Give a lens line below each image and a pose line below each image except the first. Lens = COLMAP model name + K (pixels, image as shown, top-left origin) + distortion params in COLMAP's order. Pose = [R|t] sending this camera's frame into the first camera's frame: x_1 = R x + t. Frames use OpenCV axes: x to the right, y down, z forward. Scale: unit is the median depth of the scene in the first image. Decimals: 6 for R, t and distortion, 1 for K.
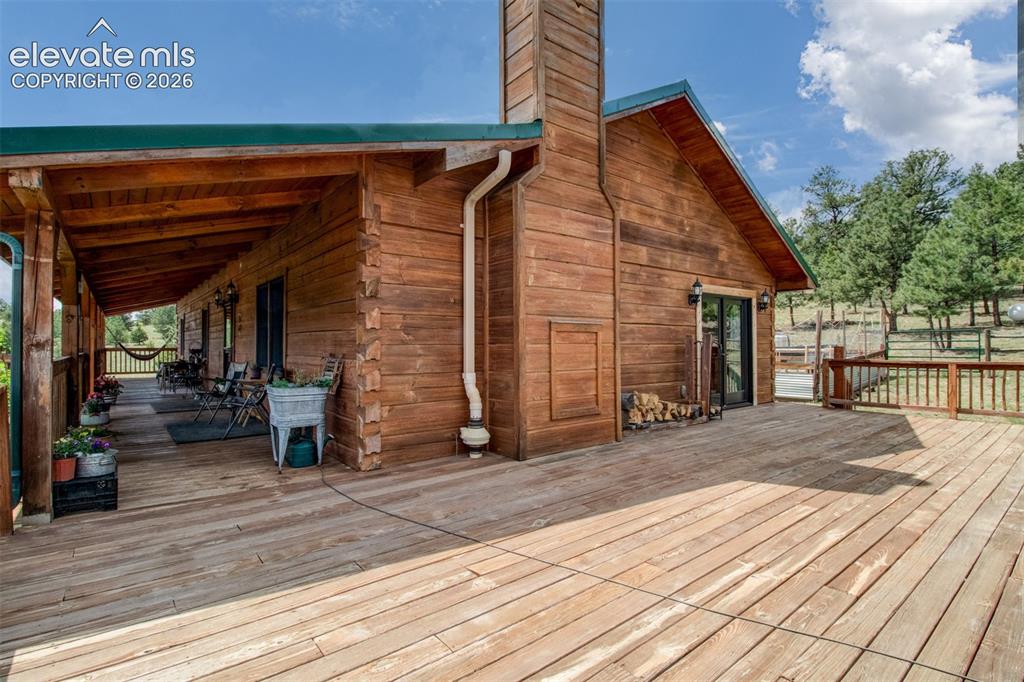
lens RADIAL K [[512.3, 0, 518.1], [0, 512.3, 345.7], [0, 0, 1]] dist [0.003394, -0.014979]
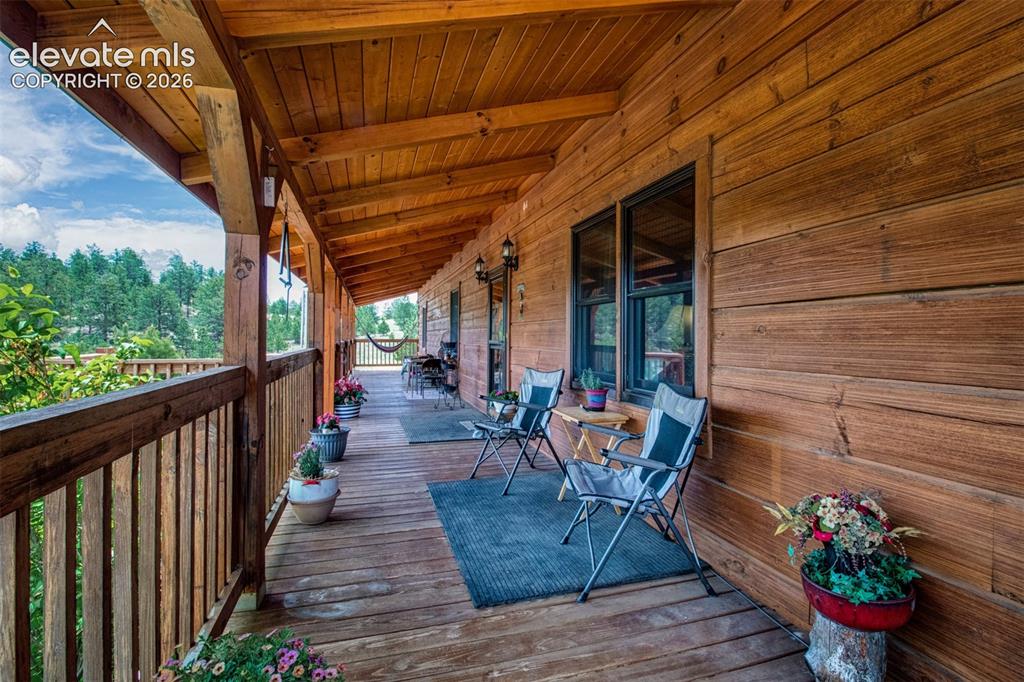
lens RADIAL K [[484.5, 0, 512.5], [0, 484.5, 329.0], [0, 0, 1]] dist [0.000568, -0.012468]
pose [[0.929552, -0.009257, -0.368575, -0.255722], [0.004460, 0.999894, -0.013865, -0.001759], [0.368664, 0.011244, 0.929495, 0.340339]]
